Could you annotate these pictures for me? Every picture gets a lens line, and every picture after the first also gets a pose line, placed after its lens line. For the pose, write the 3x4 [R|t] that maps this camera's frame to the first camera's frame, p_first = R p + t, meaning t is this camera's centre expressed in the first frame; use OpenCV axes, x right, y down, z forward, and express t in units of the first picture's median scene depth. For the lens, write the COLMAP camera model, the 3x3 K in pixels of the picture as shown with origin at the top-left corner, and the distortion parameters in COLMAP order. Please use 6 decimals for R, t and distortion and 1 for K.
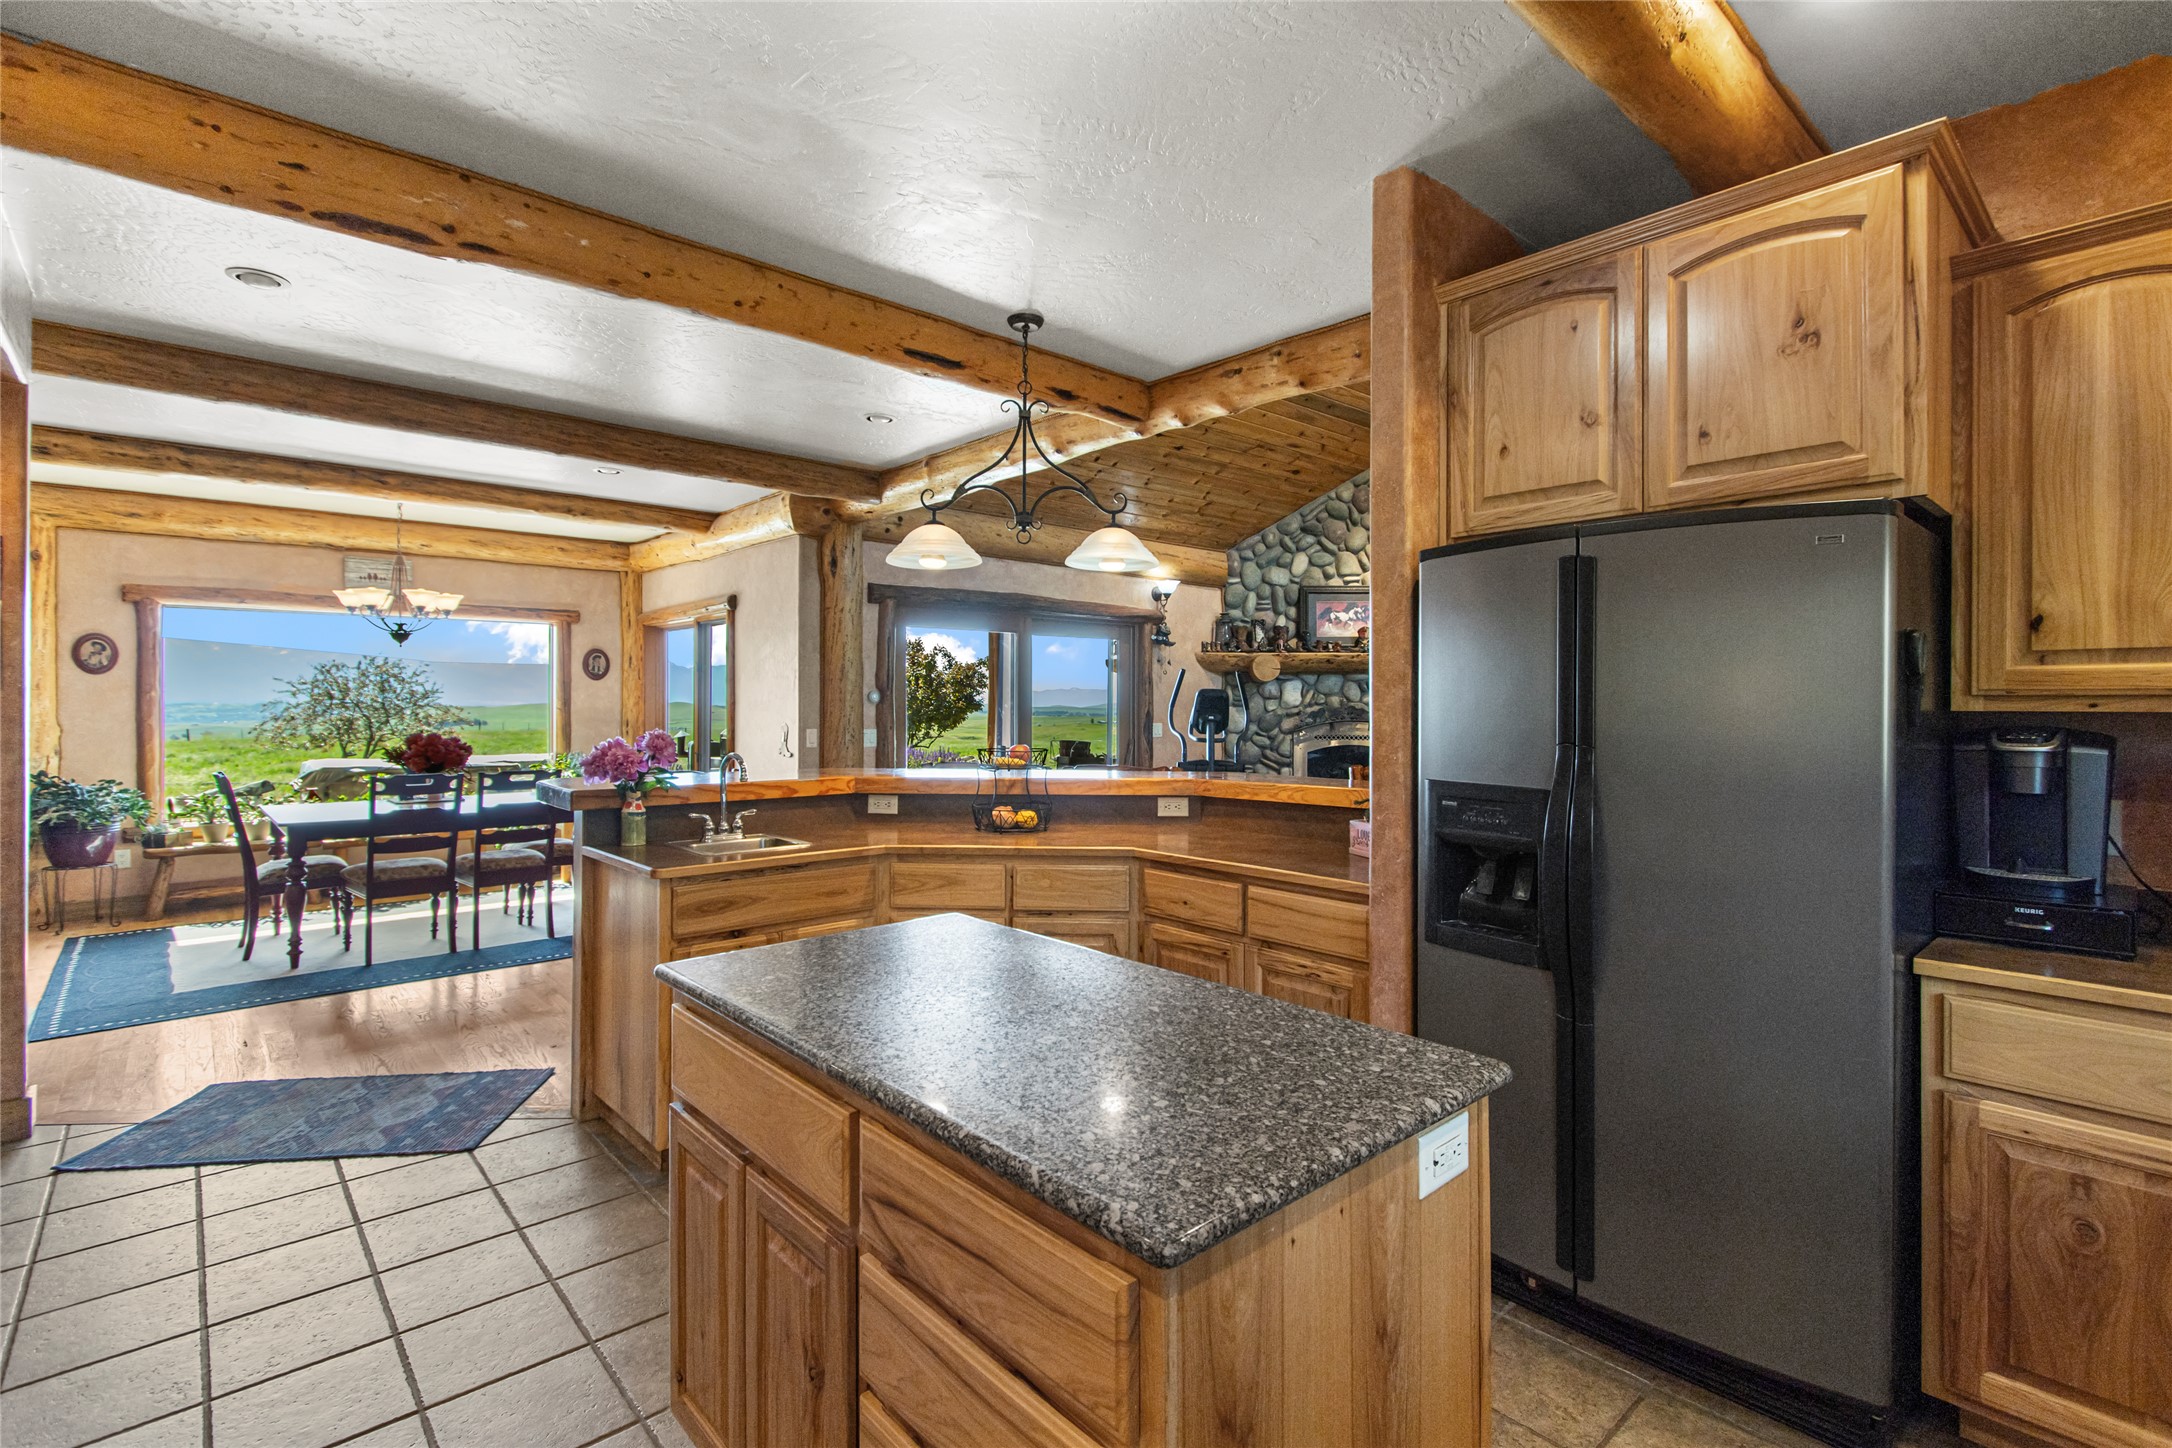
lens RADIAL K [[1004.0, 0, 1069.4], [0, 1004.0, 705.1], [0, 0, 1]] dist [0.010433, -0.004152]
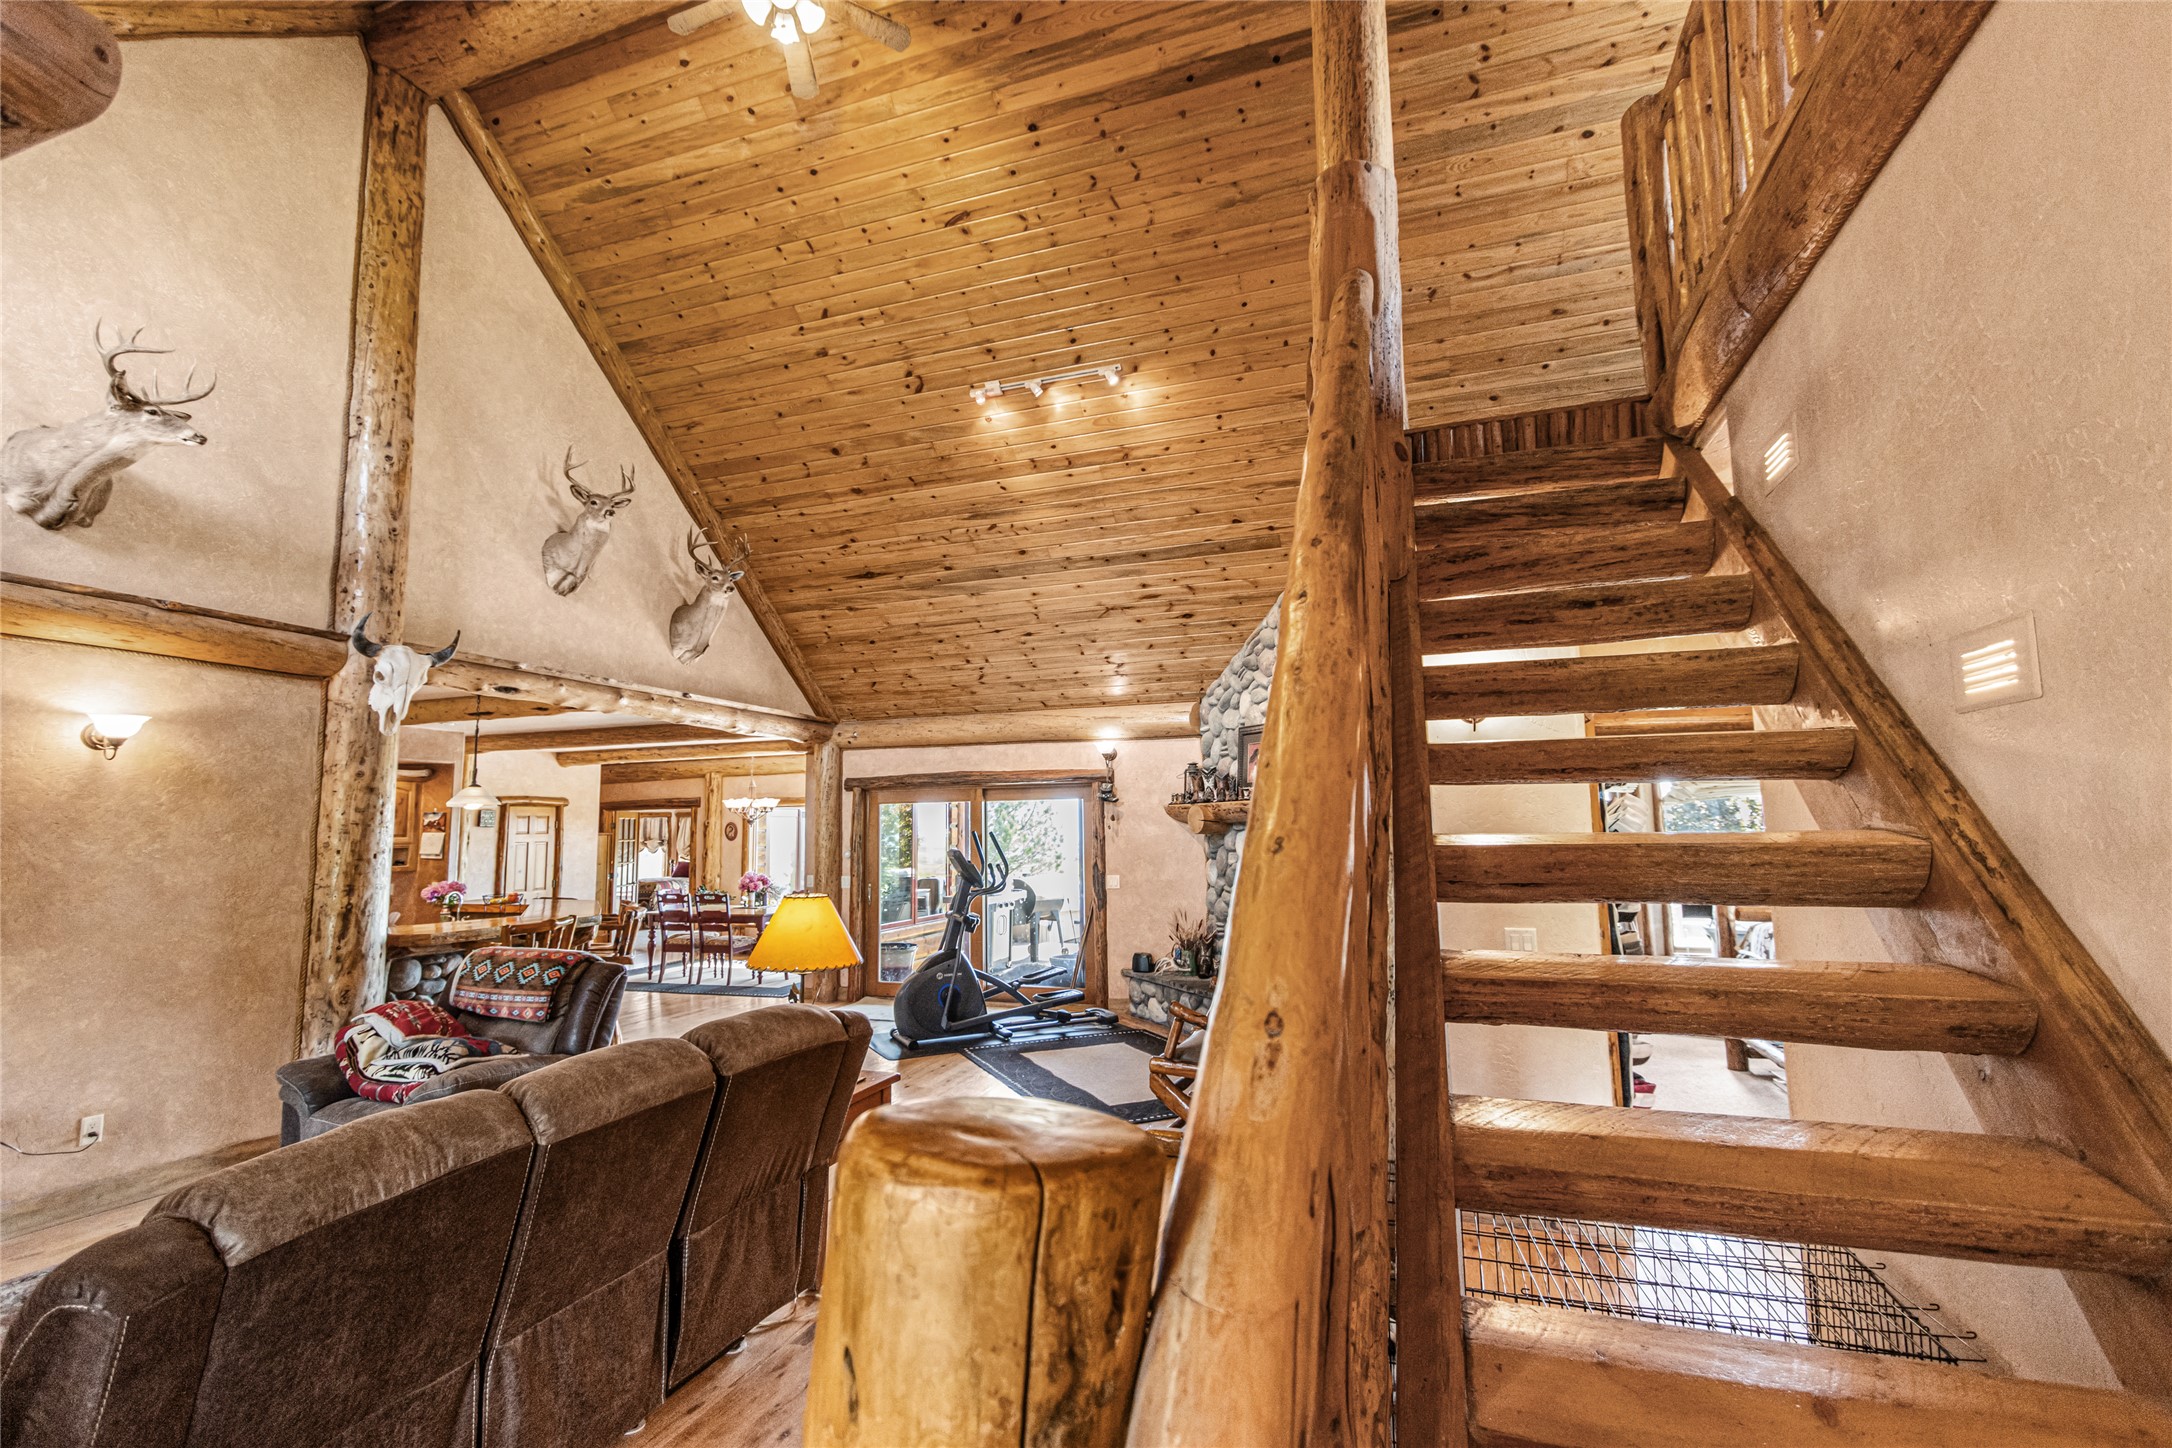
lens RADIAL K [[1004.0, 0, 1084.4], [0, 1004.0, 720.8], [0, 0, 1]] dist [0.010433, -0.004152]
pose [[0.487076, -0.105011, -0.867024, 1.019036], [0.014137, 0.993563, -0.112395, -0.025611], [0.873245, 0.042488, 0.485425, 0.455805]]
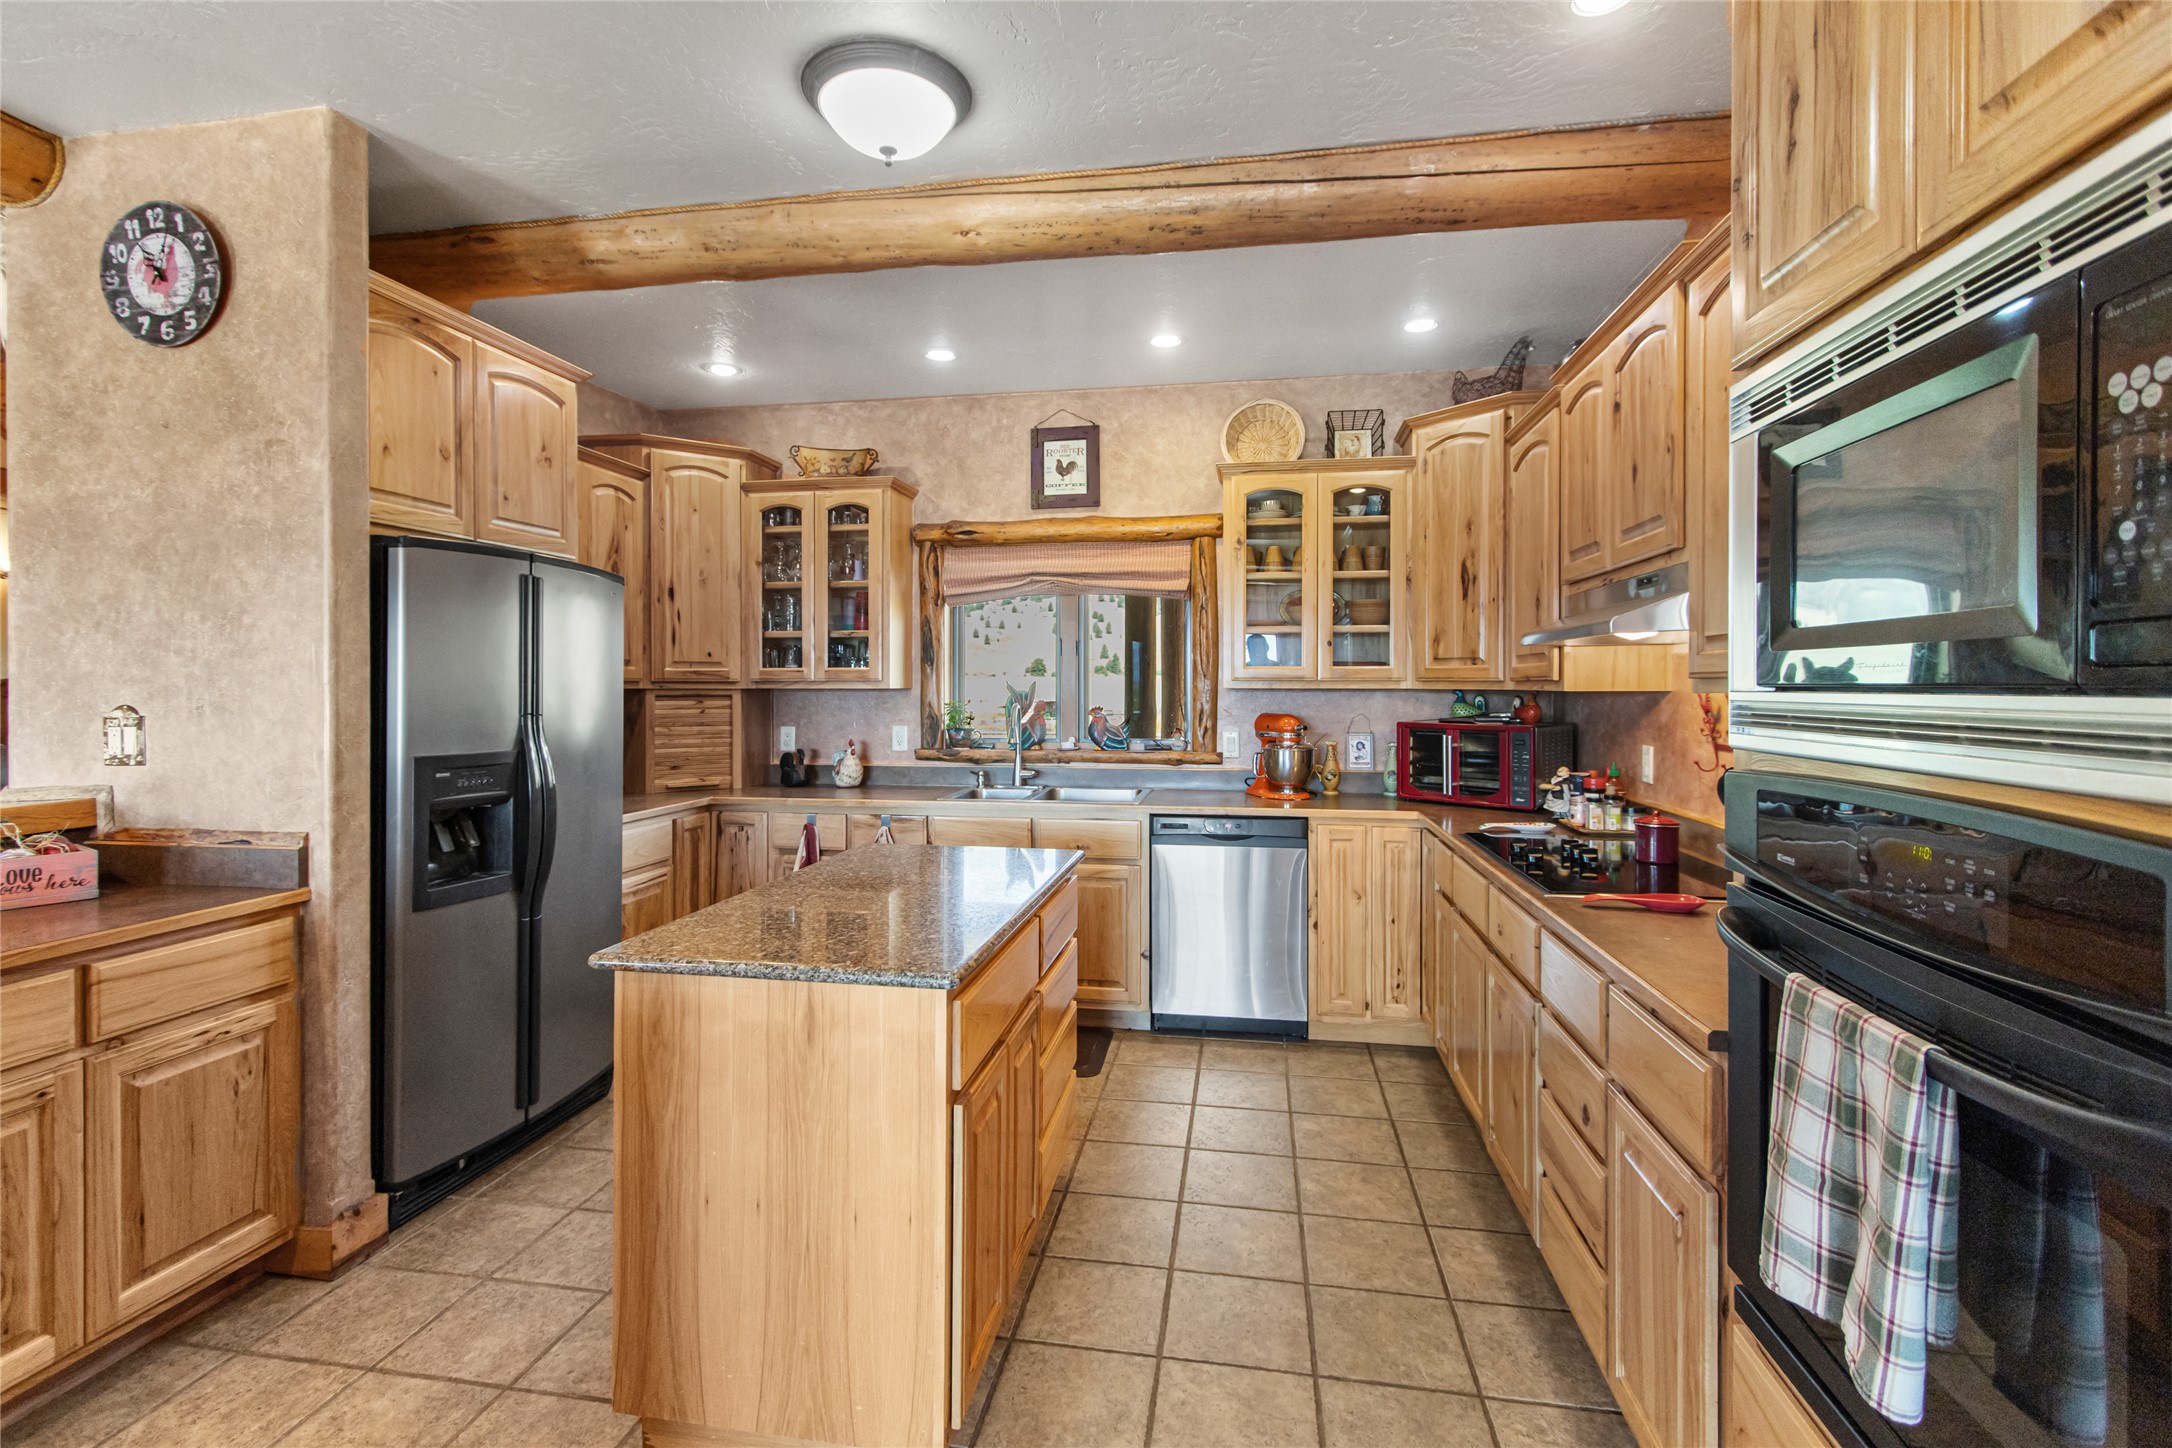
lens RADIAL K [[1004.0, 0, 1065.7], [0, 1004.0, 688.7], [0, 0, 1]] dist [0.010433, -0.004152]
pose [[-0.616706, -0.003730, 0.787185, -0.253412], [0.000234, 0.999988, 0.004922, -0.000474], [-0.787194, 0.003219, -0.616697, 0.319204]]
